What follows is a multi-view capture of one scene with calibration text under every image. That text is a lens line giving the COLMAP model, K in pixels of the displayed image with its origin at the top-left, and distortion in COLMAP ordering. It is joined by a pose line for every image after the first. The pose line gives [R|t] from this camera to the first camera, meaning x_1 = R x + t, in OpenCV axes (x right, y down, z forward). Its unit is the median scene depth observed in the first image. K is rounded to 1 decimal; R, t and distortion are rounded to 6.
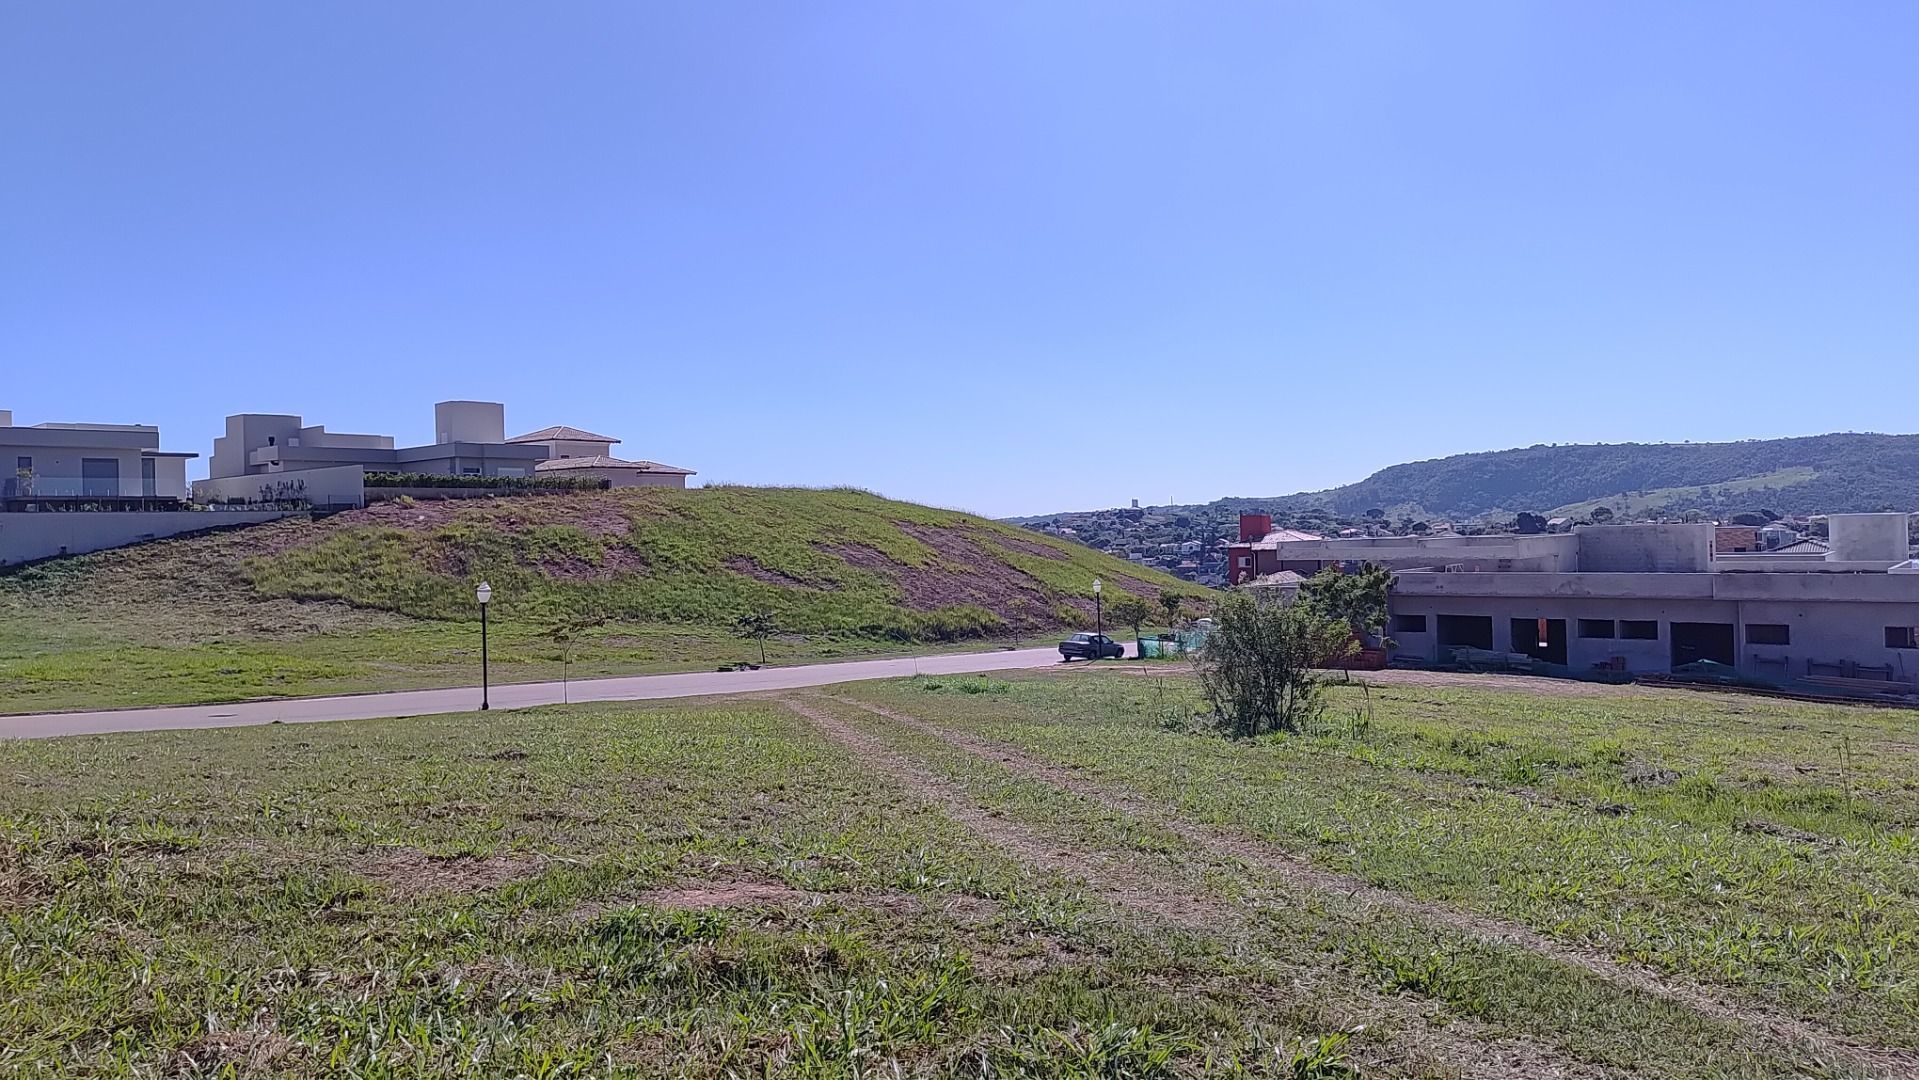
lens RADIAL K [[1277.7, 0, 954.6], [0, 1277.7, 529.4], [0, 0, 1]] dist [0.005196, -0.029436]
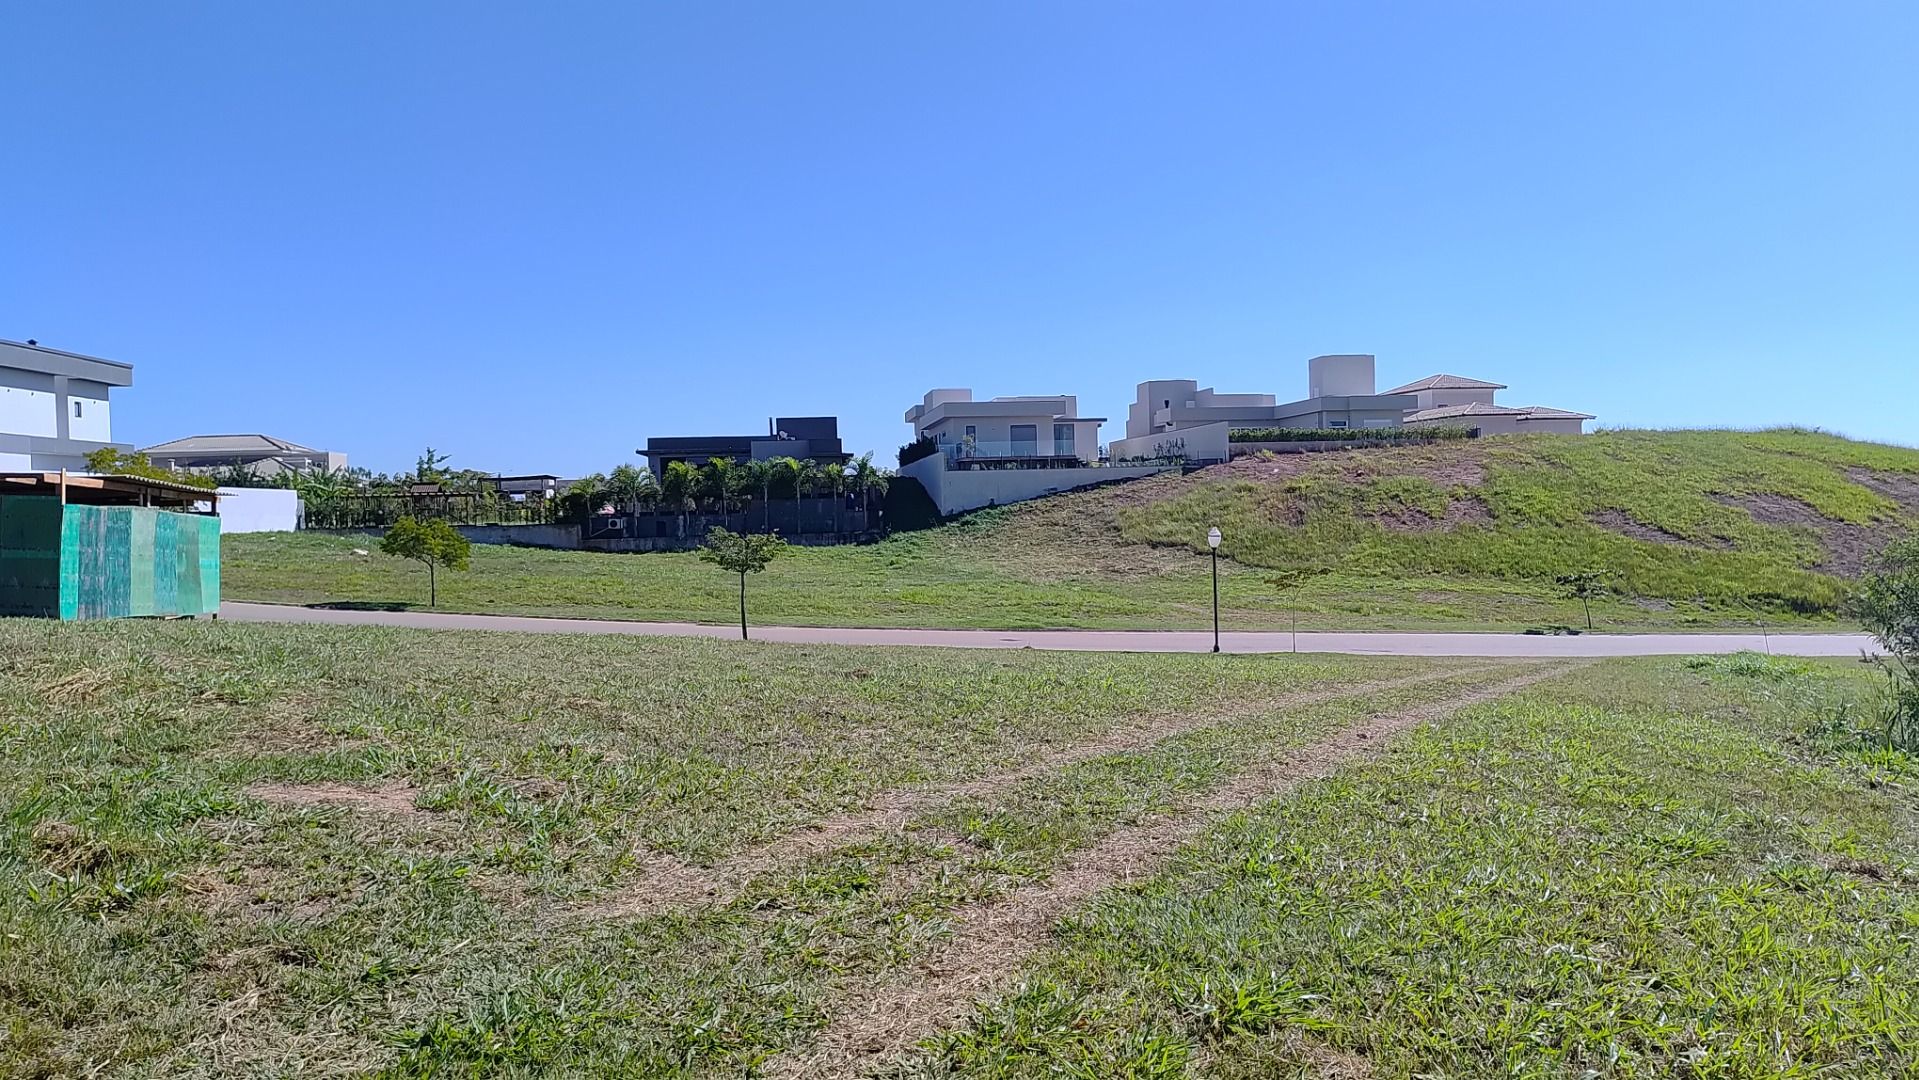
lens RADIAL K [[1277.7, 0, 961.3], [0, 1277.7, 538.9], [0, 0, 1]] dist [0.005196, -0.029436]
pose [[0.761978, 0.018750, -0.647332, 0.067629], [0.008901, 0.999183, 0.039418, 0.003436], [0.647542, -0.035798, 0.761188, 0.040355]]
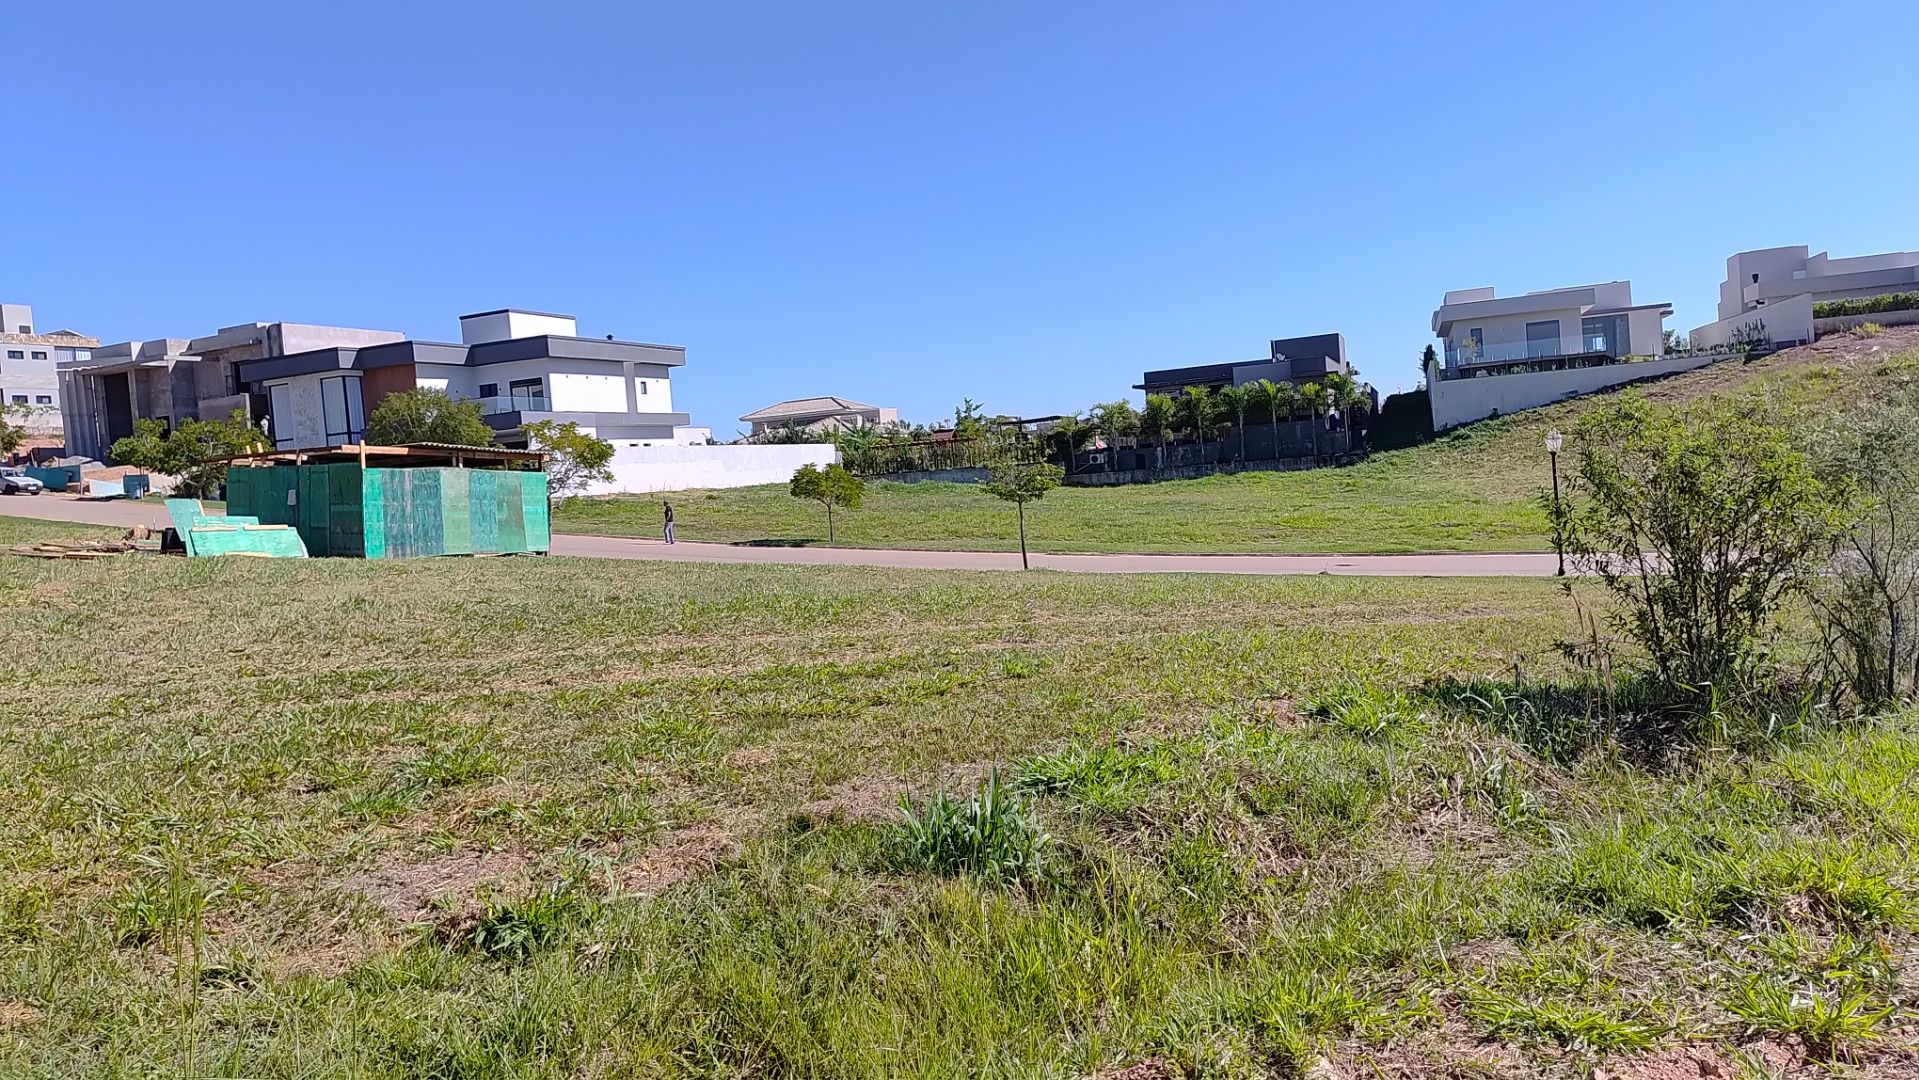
lens RADIAL K [[1277.7, 0, 948.6], [0, 1277.7, 529.9], [0, 0, 1]] dist [0.005196, -0.029436]
pose [[0.372380, 0.032702, -0.927504, 0.133550], [0.073800, 0.995171, 0.064718, 0.011030], [0.925141, -0.092550, 0.368169, 0.142210]]
